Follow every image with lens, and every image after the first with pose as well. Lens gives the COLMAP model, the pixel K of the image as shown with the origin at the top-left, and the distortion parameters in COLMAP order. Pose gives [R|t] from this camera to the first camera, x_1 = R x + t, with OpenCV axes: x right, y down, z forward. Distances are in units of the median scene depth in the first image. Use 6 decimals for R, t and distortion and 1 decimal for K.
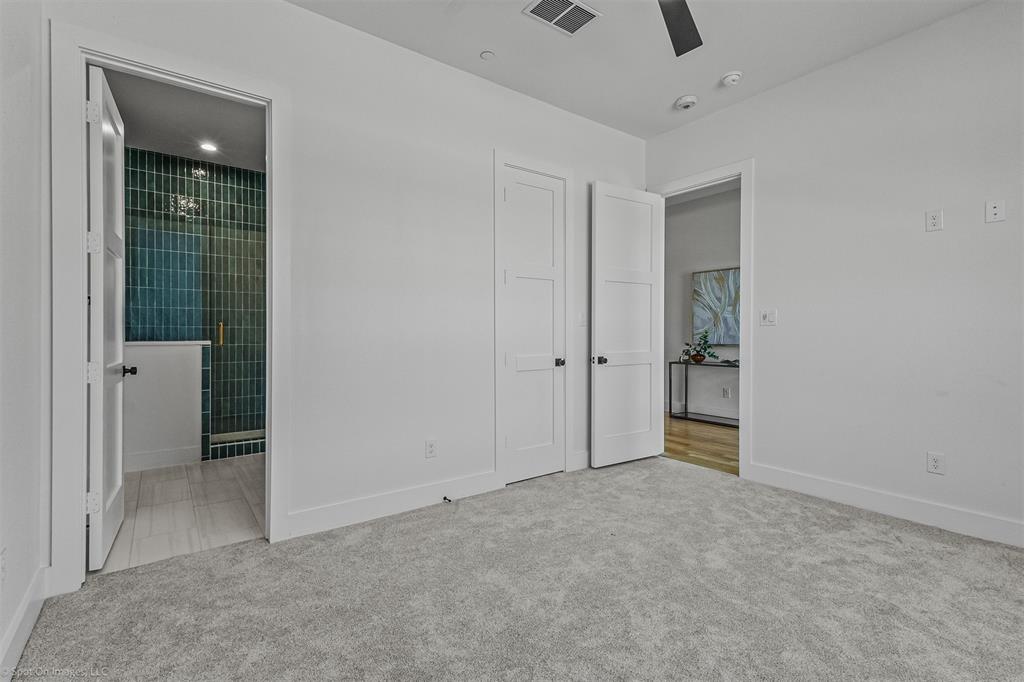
lens RADIAL K [[474.4, 0, 514.7], [0, 474.4, 338.7], [0, 0, 1]] dist [0.004852, -0.000555]
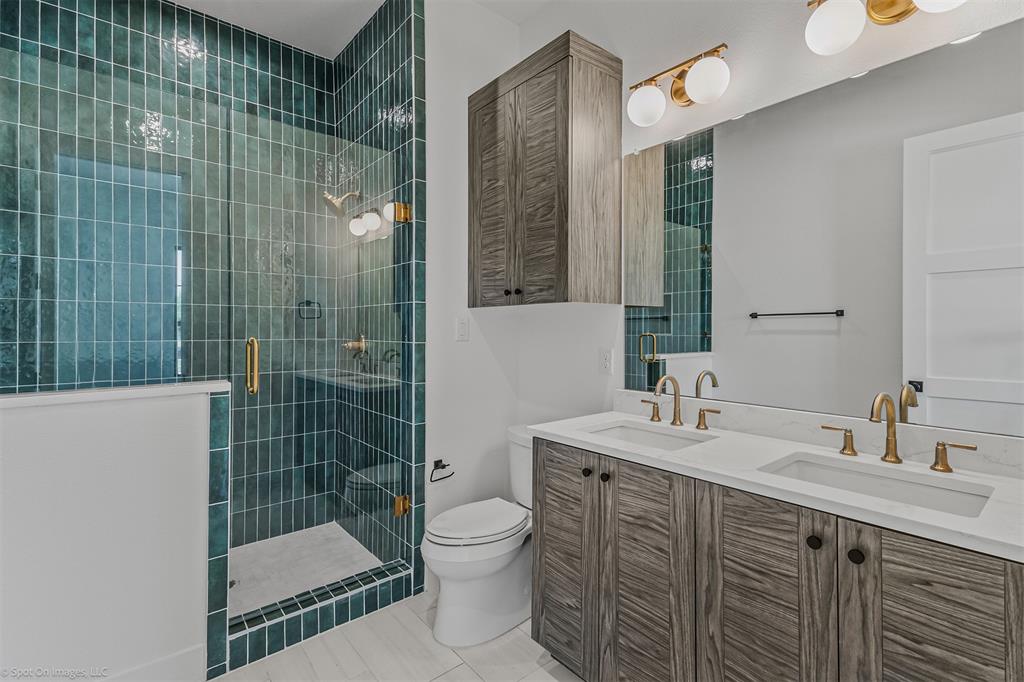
lens RADIAL K [[474.4, 0, 509.2], [0, 474.4, 334.4], [0, 0, 1]] dist [0.004852, -0.000555]
pose [[0.998997, -0.004305, 0.044580, -0.367199], [0.004596, 0.999969, -0.006408, -0.028142], [-0.044551, 0.006606, 0.998985, 0.510746]]
